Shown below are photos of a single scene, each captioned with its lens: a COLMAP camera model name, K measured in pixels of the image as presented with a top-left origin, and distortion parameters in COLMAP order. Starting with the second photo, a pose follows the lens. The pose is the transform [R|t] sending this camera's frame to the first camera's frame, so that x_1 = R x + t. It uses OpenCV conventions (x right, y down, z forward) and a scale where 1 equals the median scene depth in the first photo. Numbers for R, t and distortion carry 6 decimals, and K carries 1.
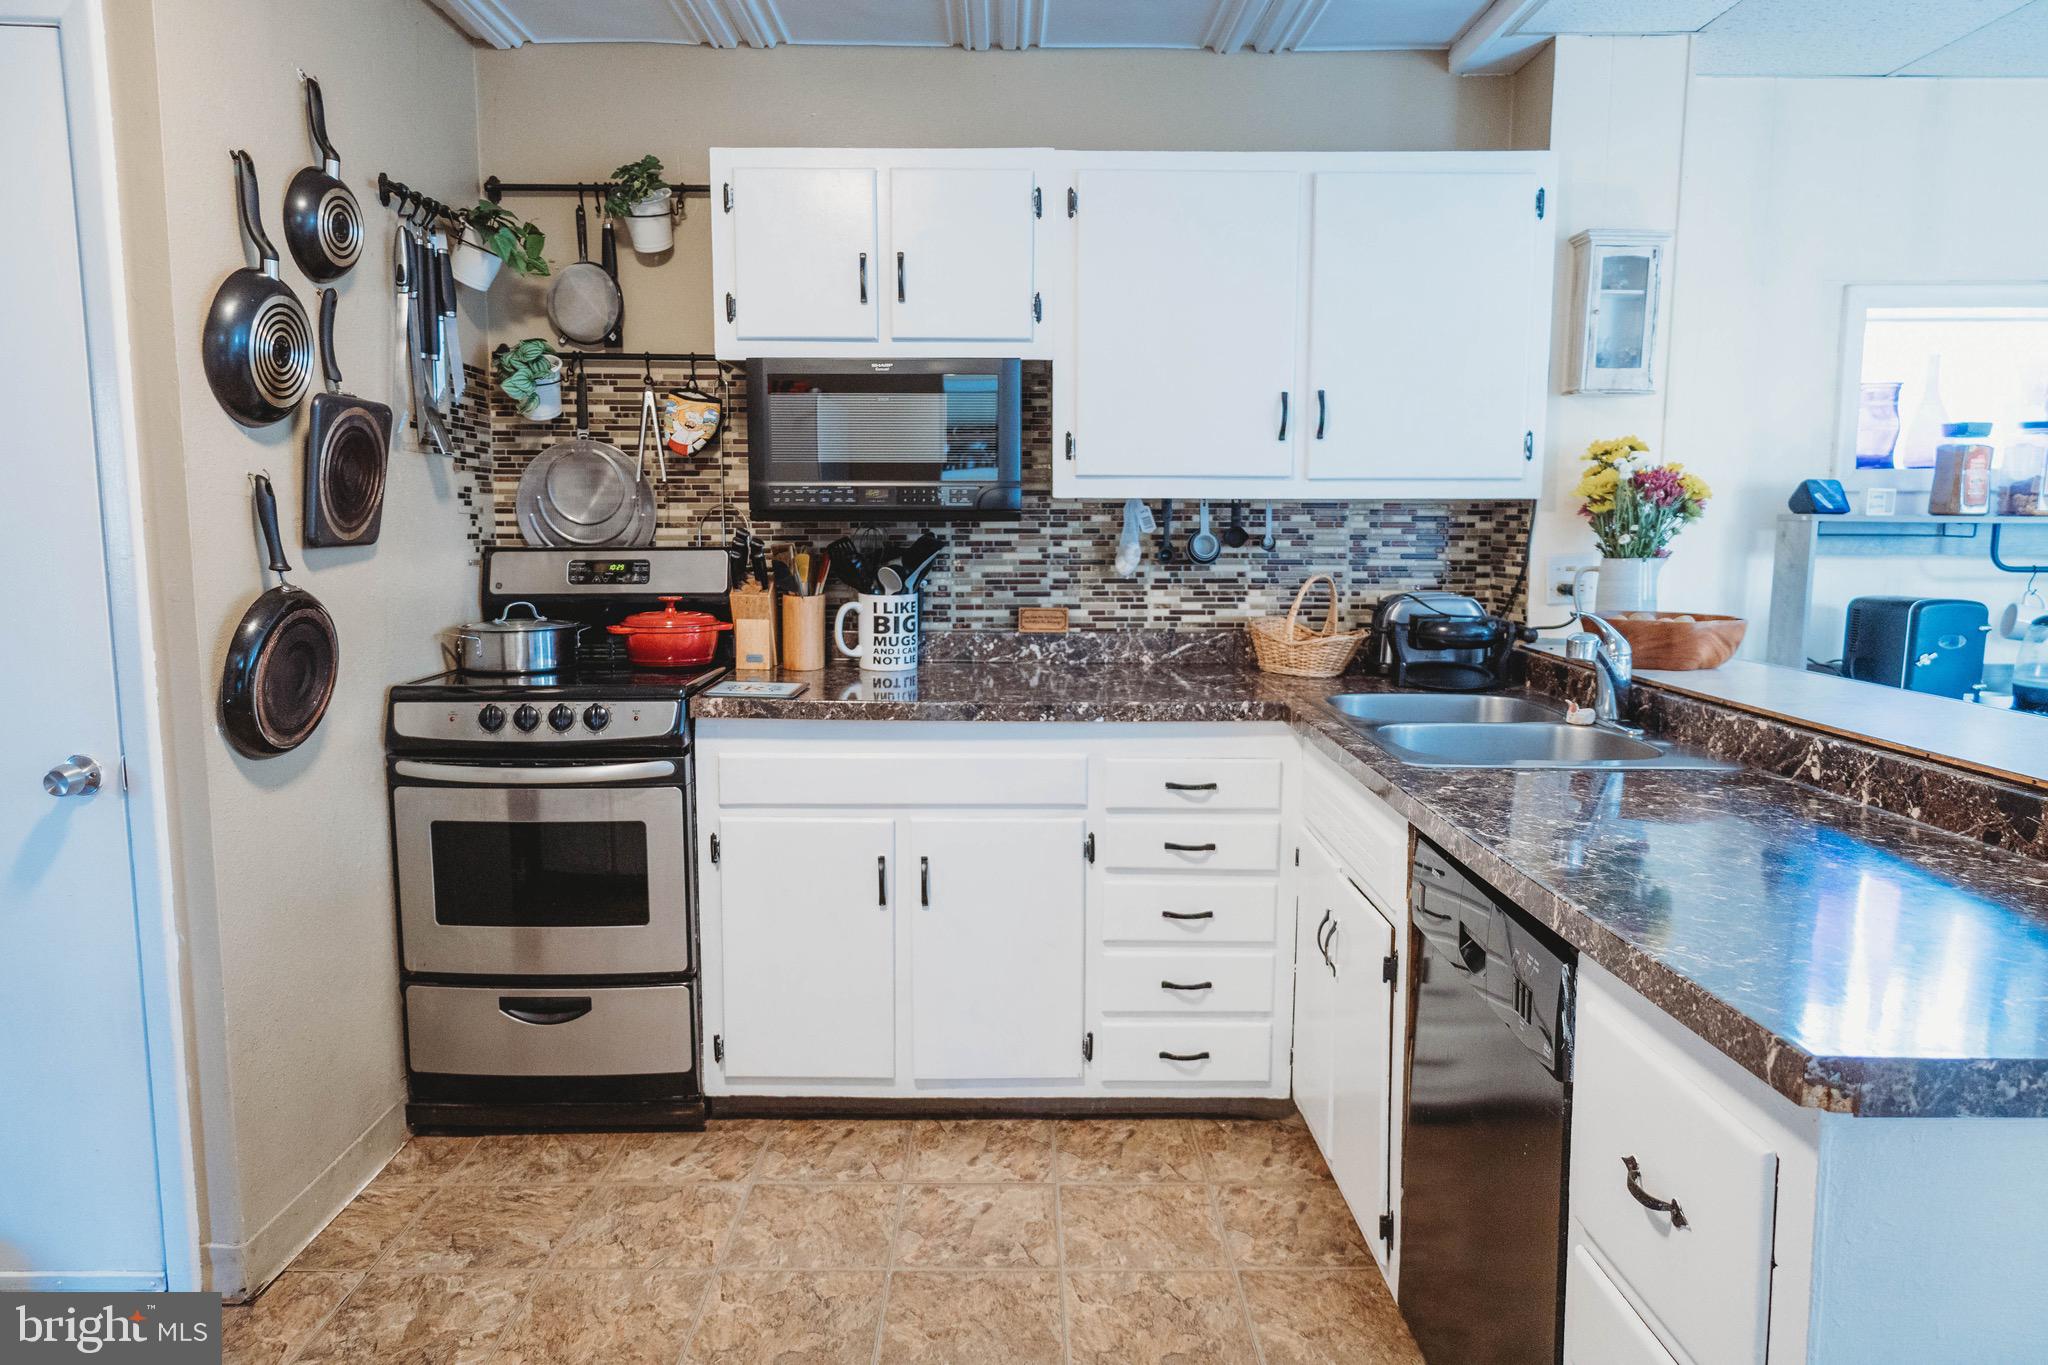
lens RADIAL K [[1313.6, 0, 1023.3], [0, 1313.6, 676.1], [0, 0, 1]] dist [-0.006994, 0.002226]
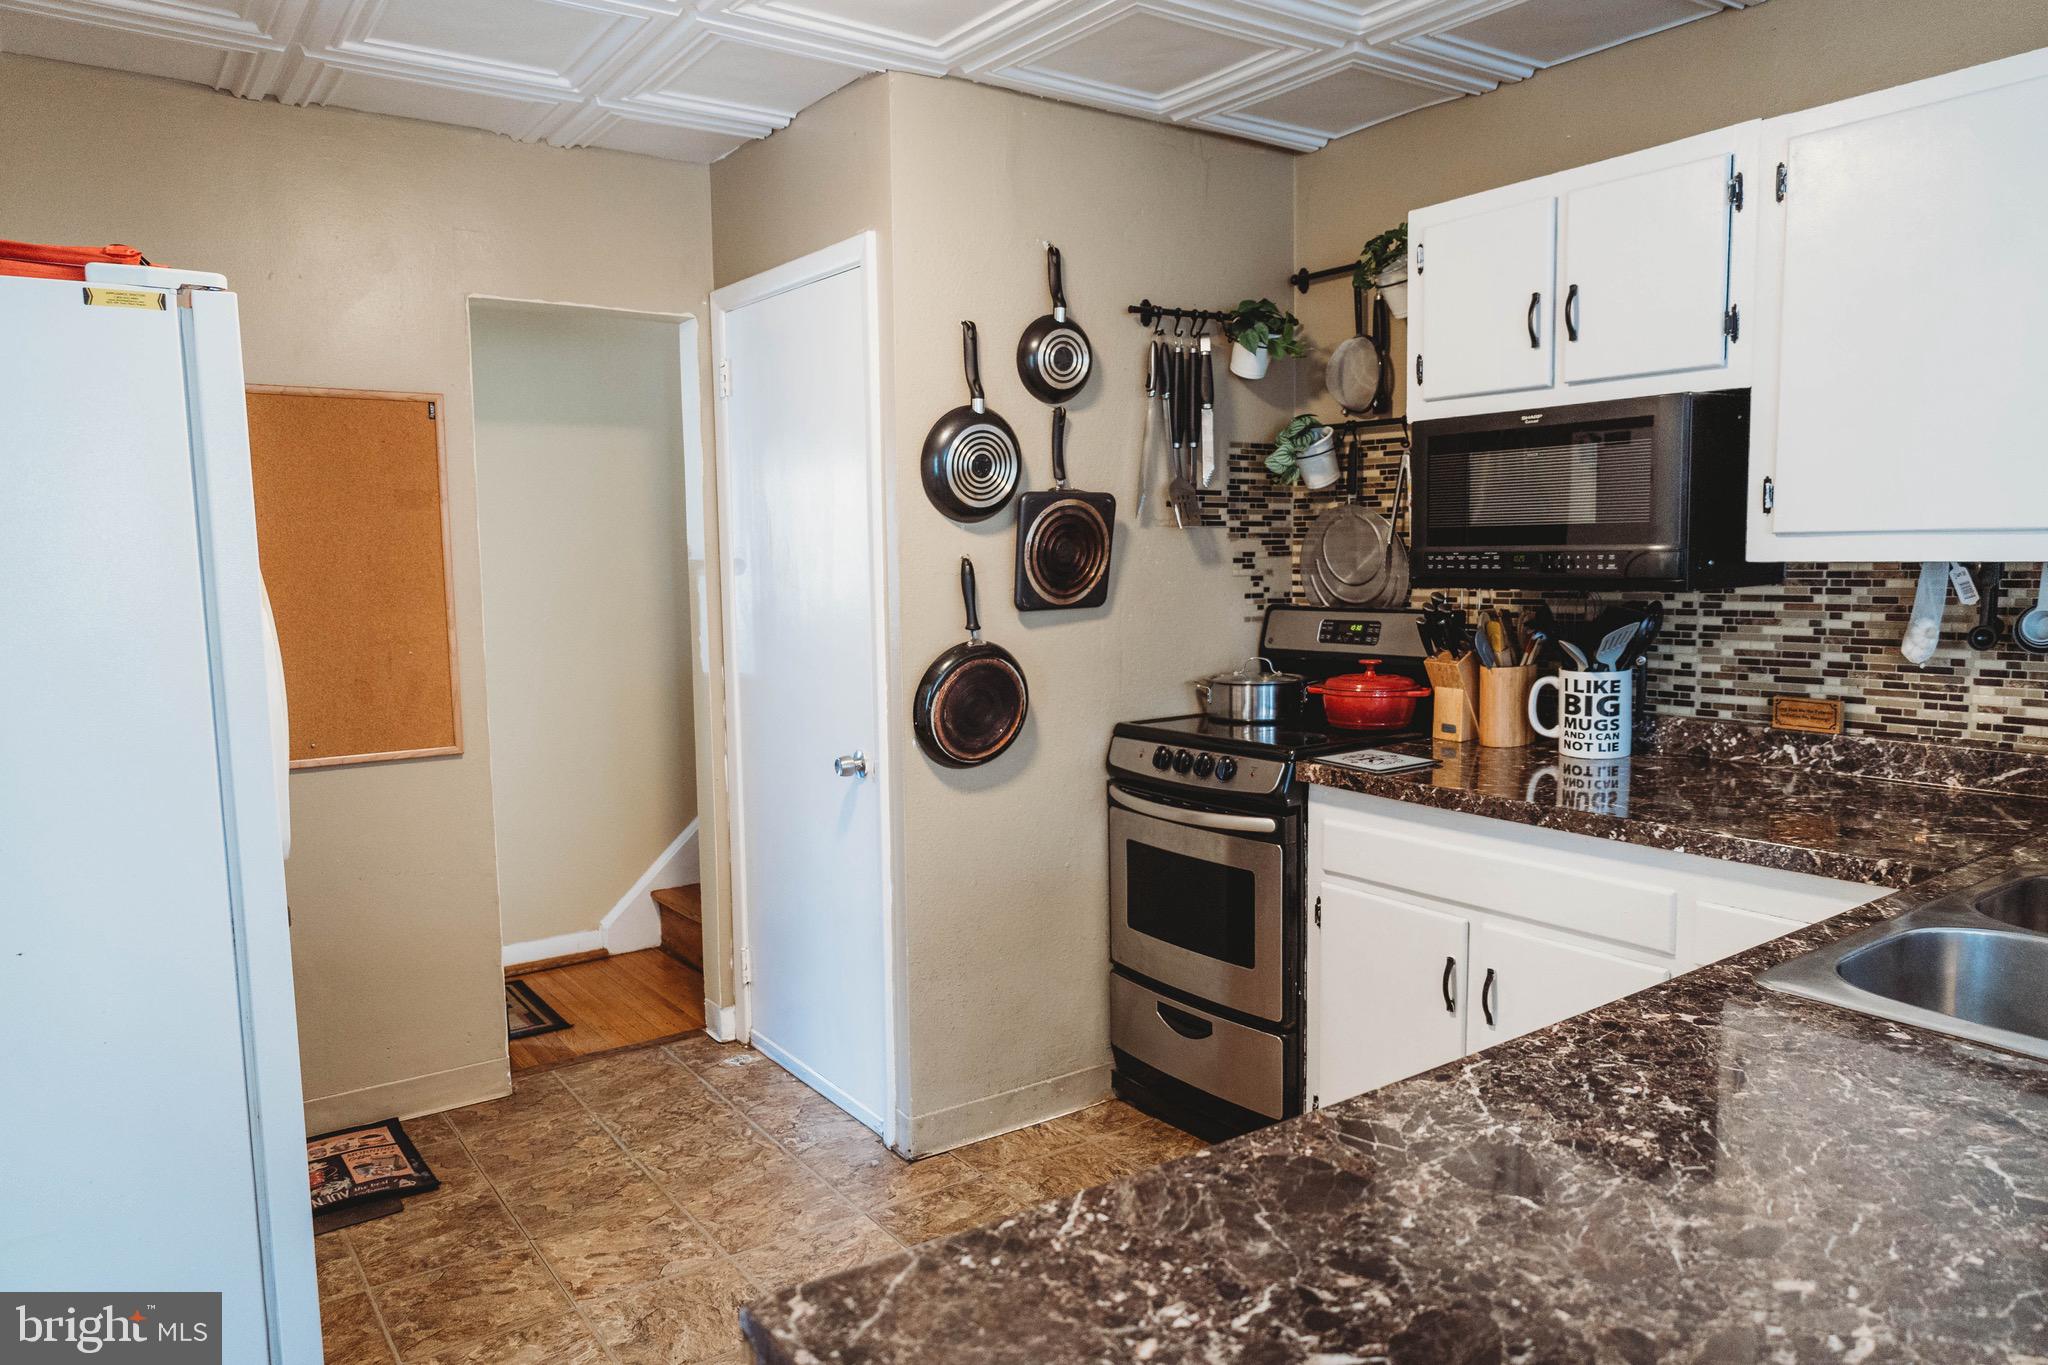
lens RADIAL K [[1349.2, 0, 1017.4], [0, 1349.2, 679.9], [0, 0, 1]] dist [-0.008969, -0.000162]
pose [[0.572037, 0.066888, -0.817496, 0.409591], [-0.079213, 0.996516, 0.026107, -0.048775], [0.816394, 0.049823, 0.575342, 0.174680]]
